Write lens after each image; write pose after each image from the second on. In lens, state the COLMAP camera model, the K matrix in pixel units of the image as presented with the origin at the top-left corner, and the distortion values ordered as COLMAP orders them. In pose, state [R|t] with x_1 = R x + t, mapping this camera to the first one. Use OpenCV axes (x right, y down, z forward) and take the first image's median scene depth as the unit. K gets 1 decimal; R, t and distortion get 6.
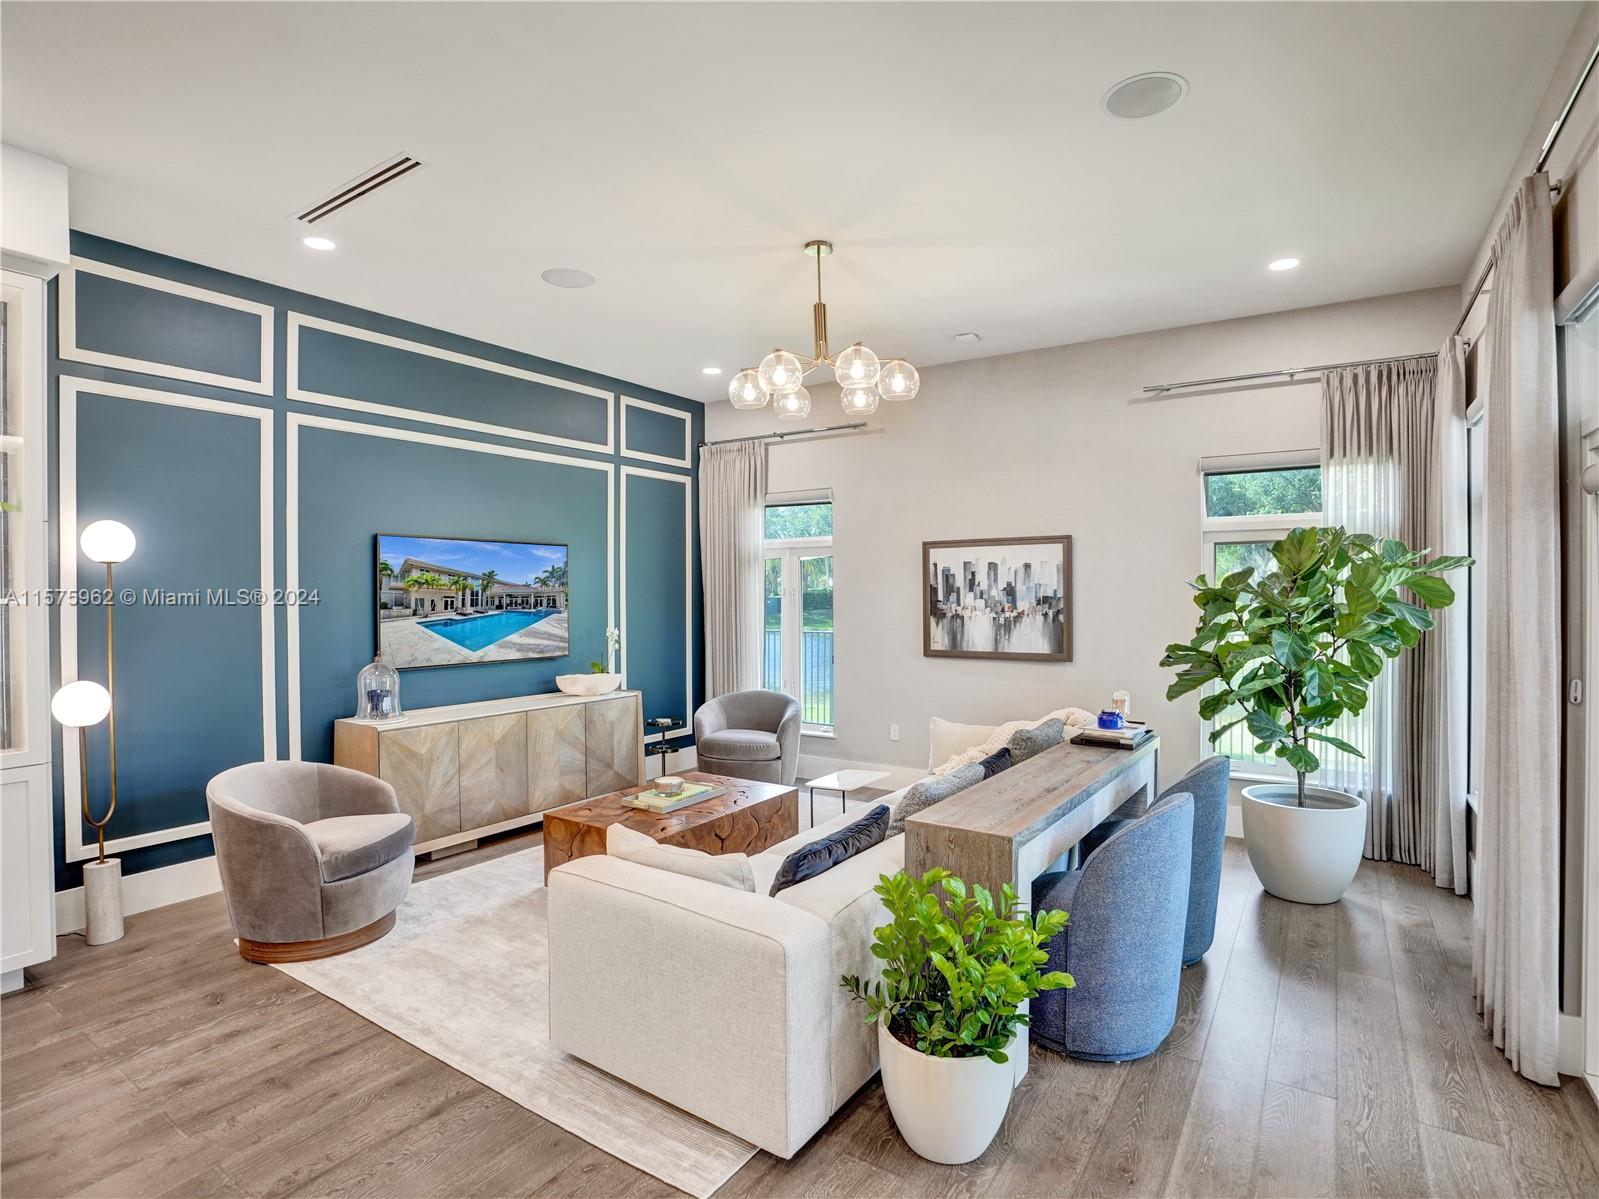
lens RADIAL K [[825.6, 0, 799.5], [0, 825.6, 599.5], [0, 0, 1]] dist [-0.060866, 0.019856]
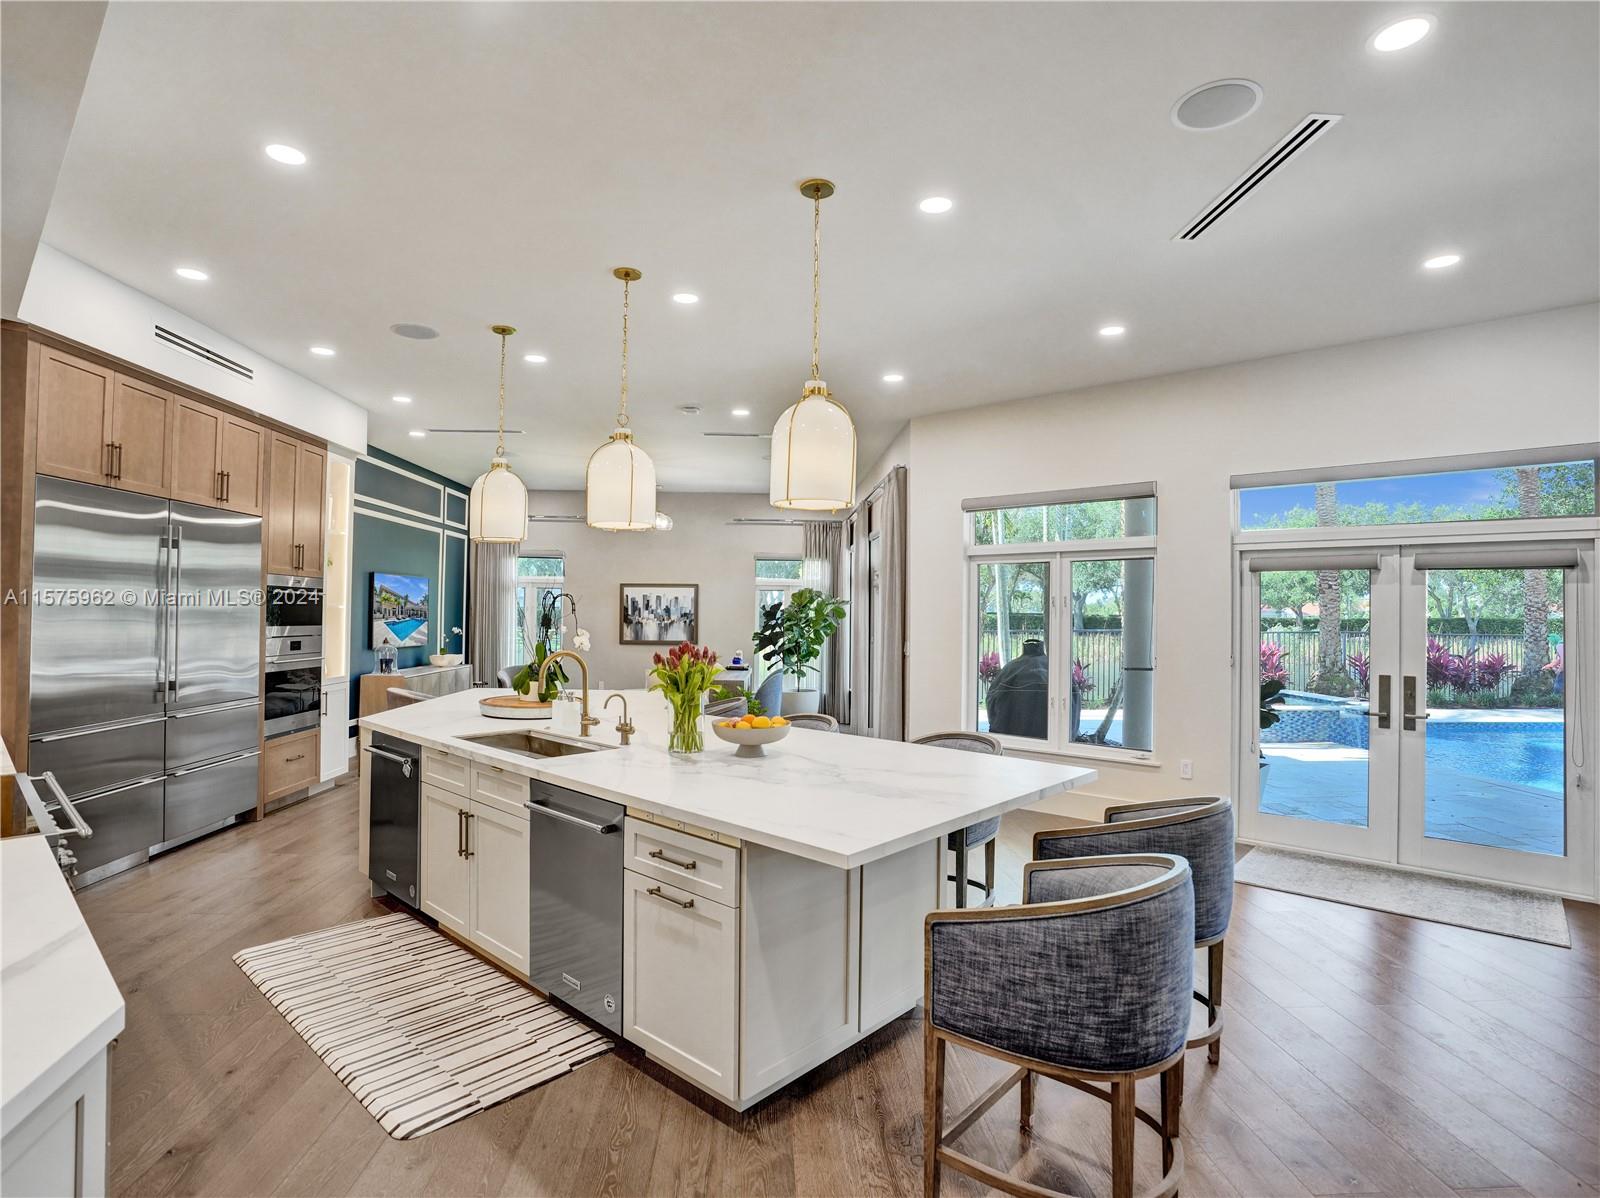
lens RADIAL K [[826.1, 0, 800.0], [0, 826.1, 599.0], [0, 0, 1]] dist [-0.060866, 0.019856]
pose [[0.806838, 0.026333, 0.590186, -0.861638], [-0.010097, 0.999475, -0.030792, 0.027025], [-0.590687, 0.018885, 0.806680, -1.048389]]
